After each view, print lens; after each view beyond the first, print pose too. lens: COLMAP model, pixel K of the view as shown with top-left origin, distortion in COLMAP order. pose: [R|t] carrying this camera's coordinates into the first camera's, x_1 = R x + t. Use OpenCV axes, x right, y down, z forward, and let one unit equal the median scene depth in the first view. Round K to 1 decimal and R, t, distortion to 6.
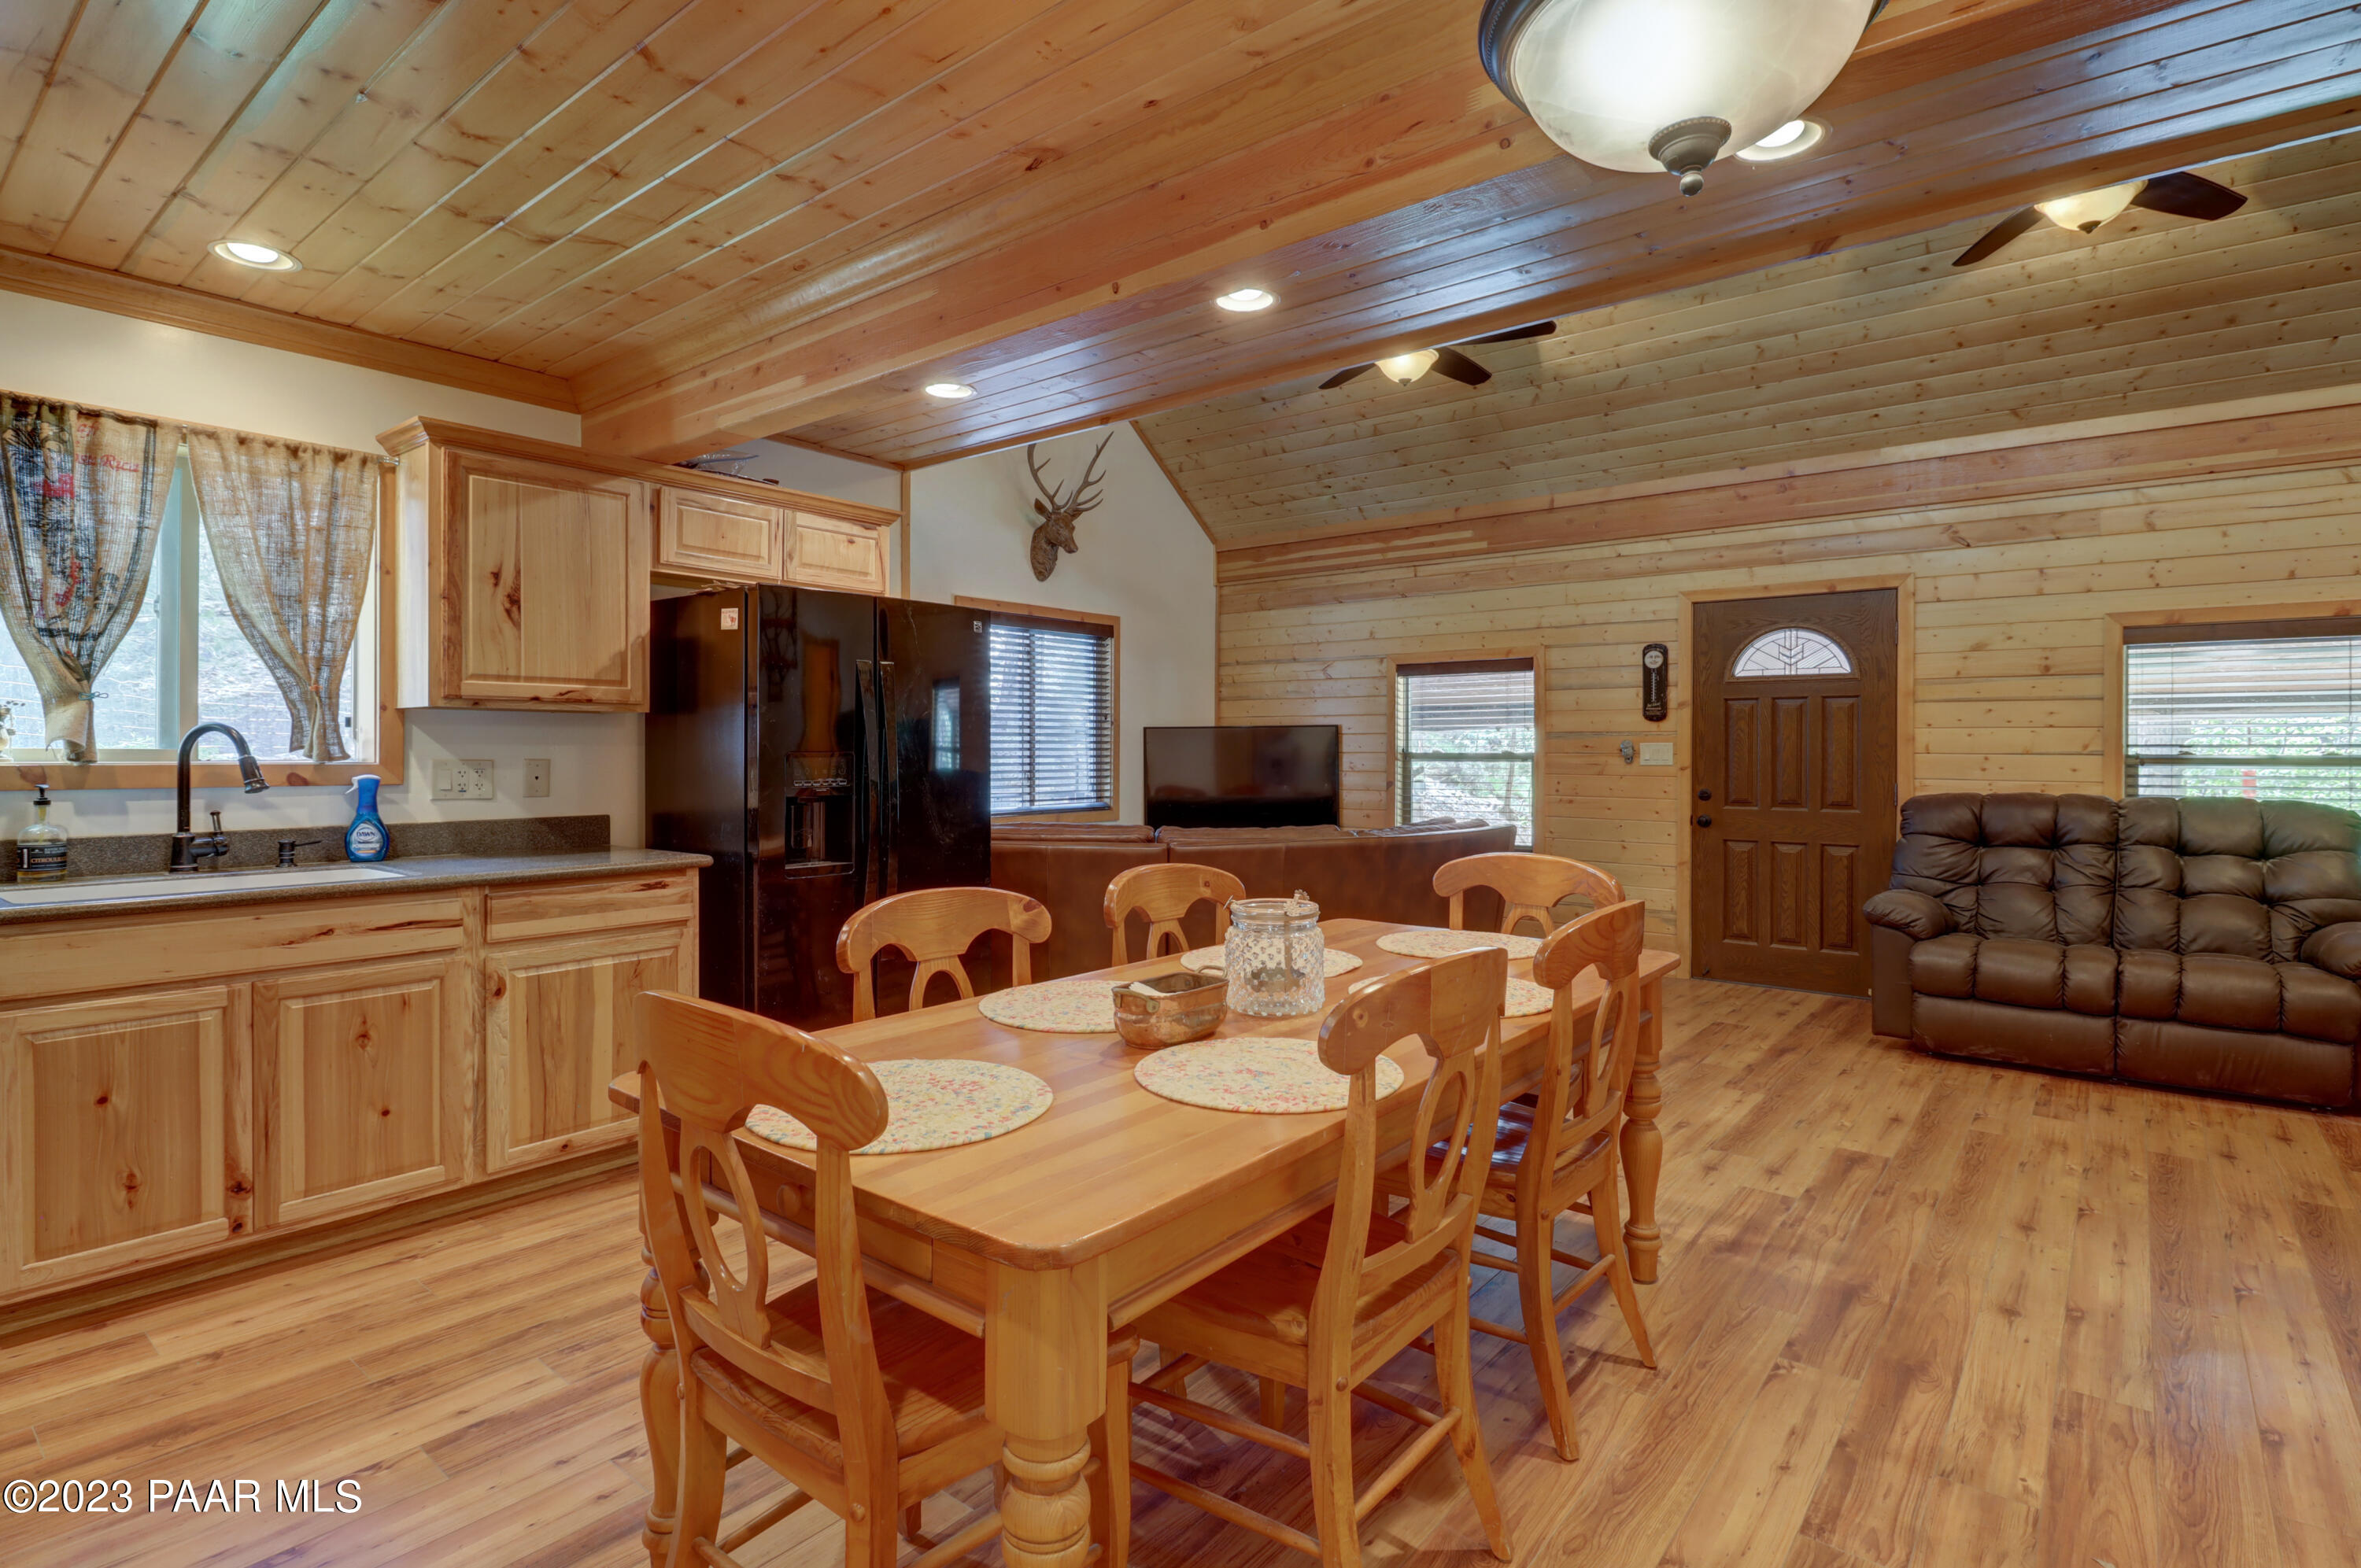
lens RADIAL K [[1139.7, 0, 1233.4], [0, 1139.7, 725.7], [0, 0, 1]] dist [0.005091, -0.010540]
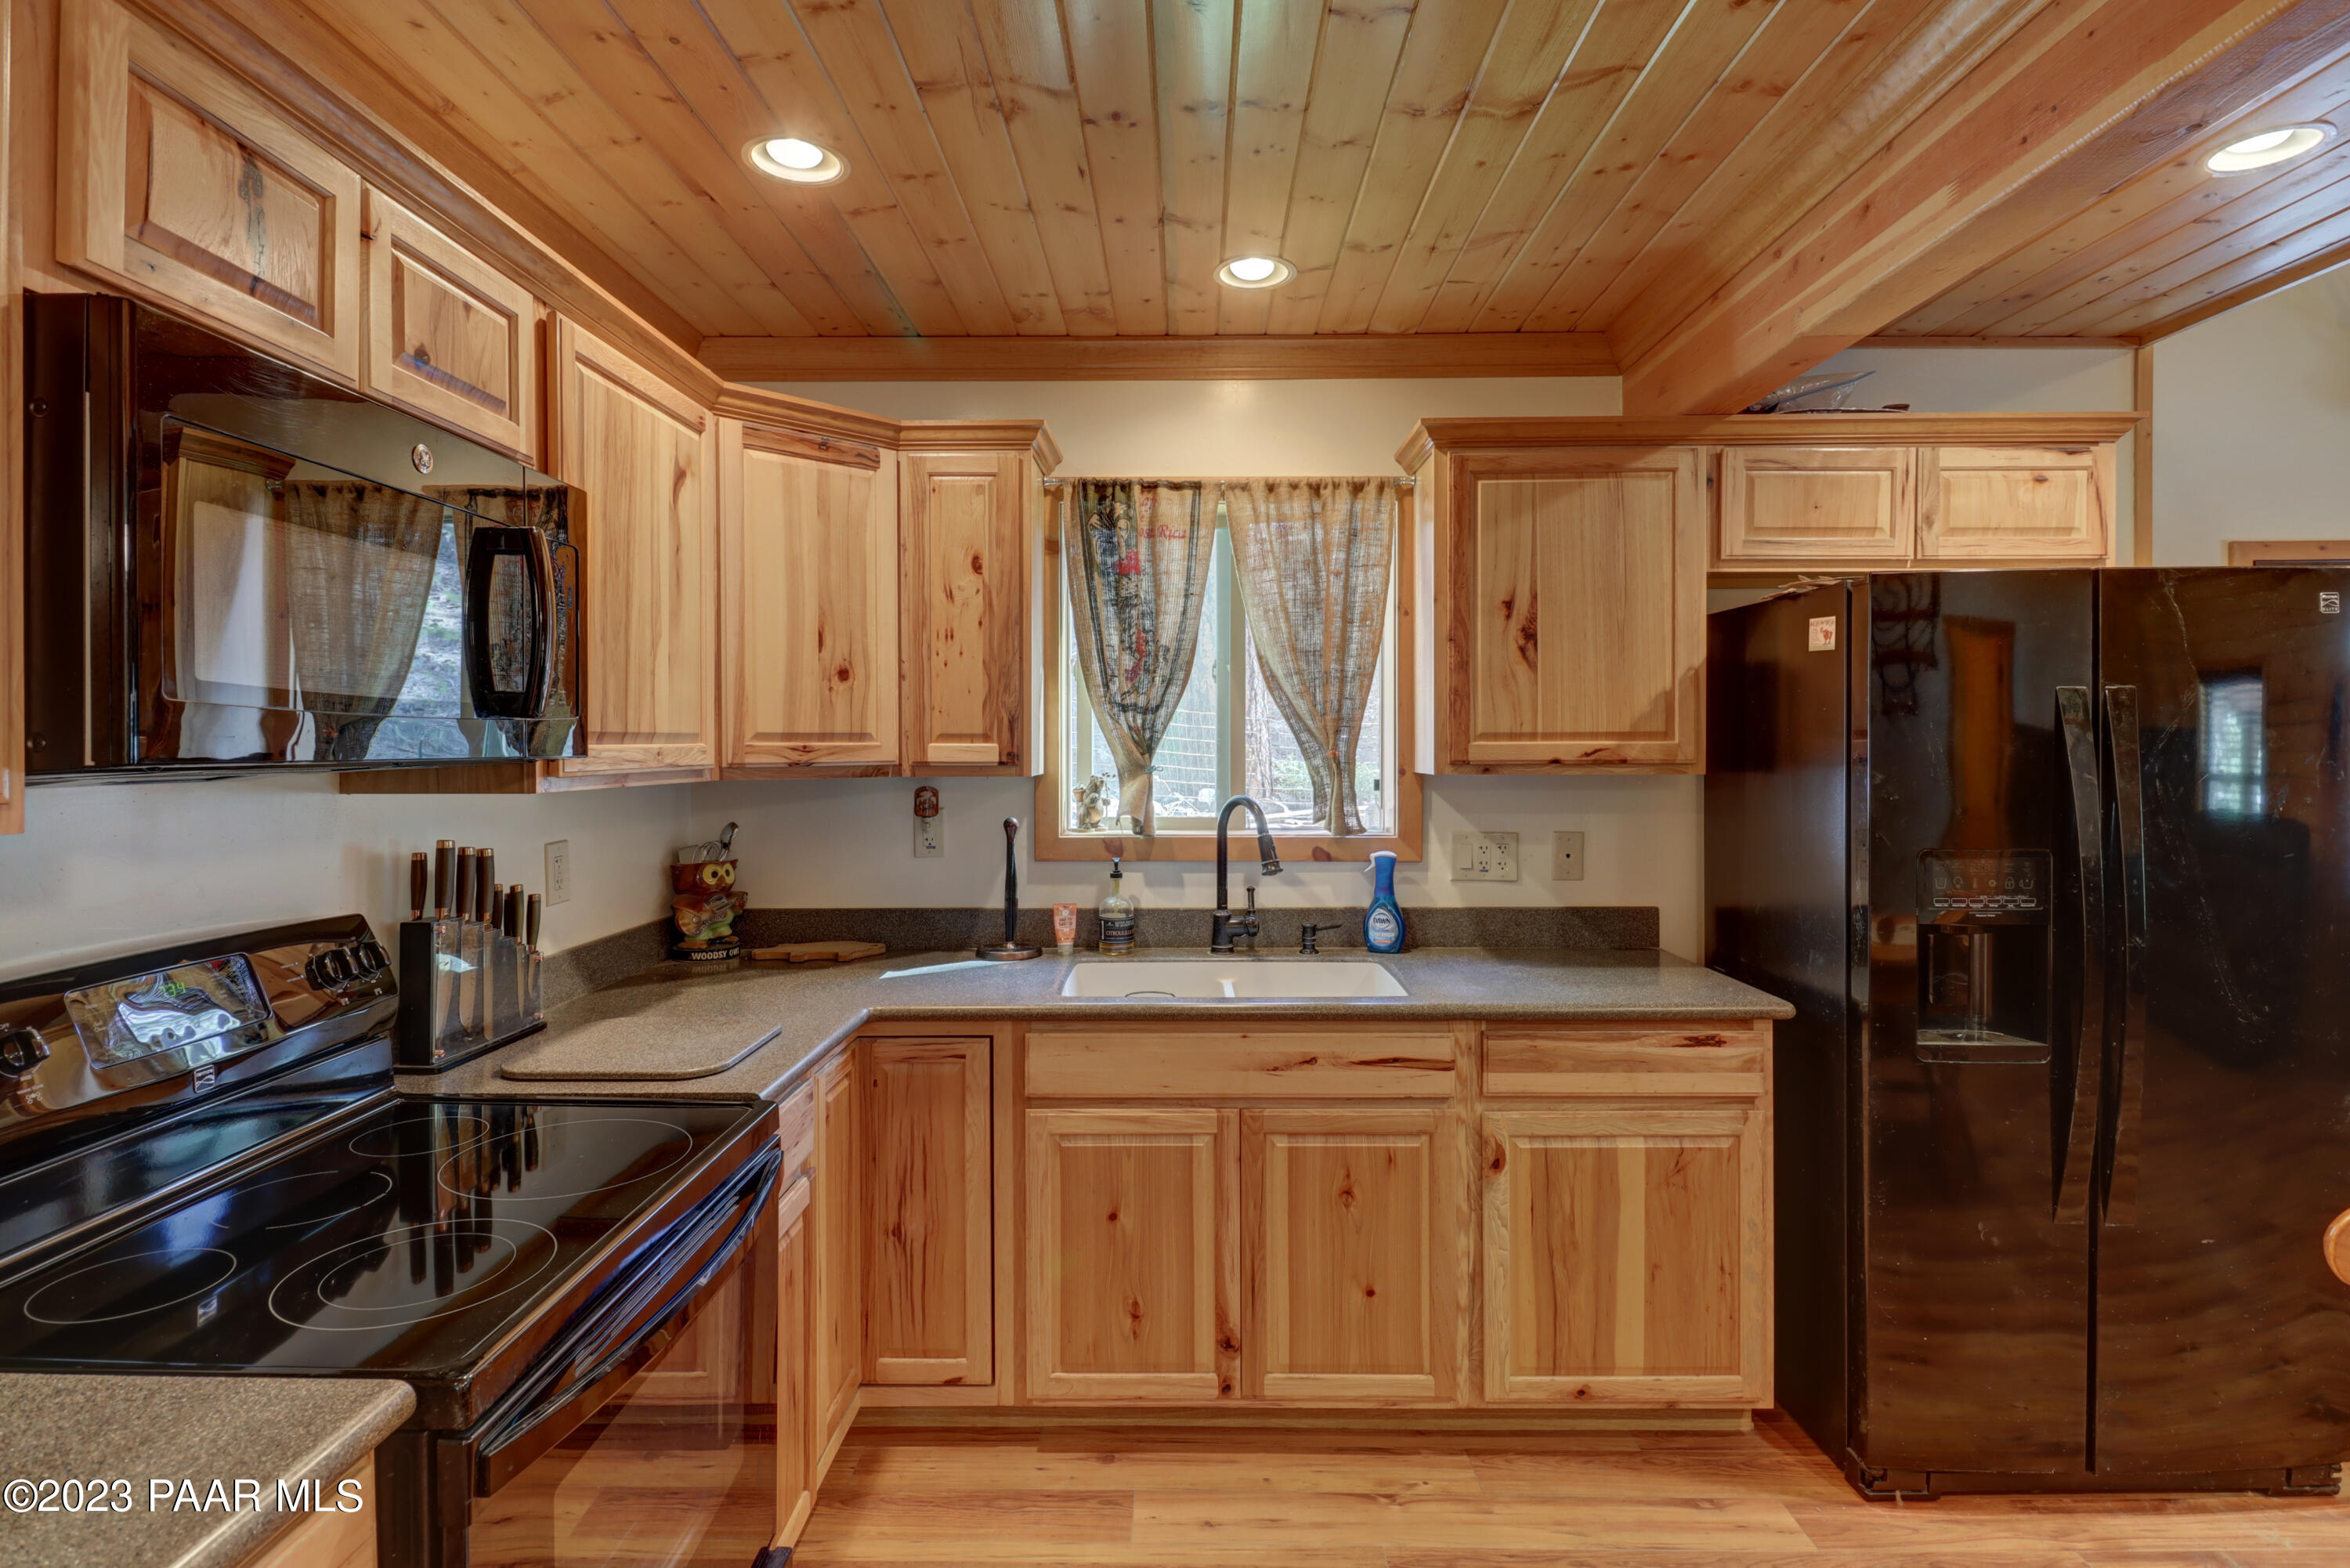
lens RADIAL K [[1168.9, 0, 1178.5], [0, 1168.9, 768.3], [0, 0, 1]] dist [0.007794, -0.004476]
pose [[0.590302, 0.014713, -0.807048, -0.133623], [0.020900, 0.999220, 0.033503, -0.051801], [0.806912, -0.036644, 0.589534, 0.344957]]
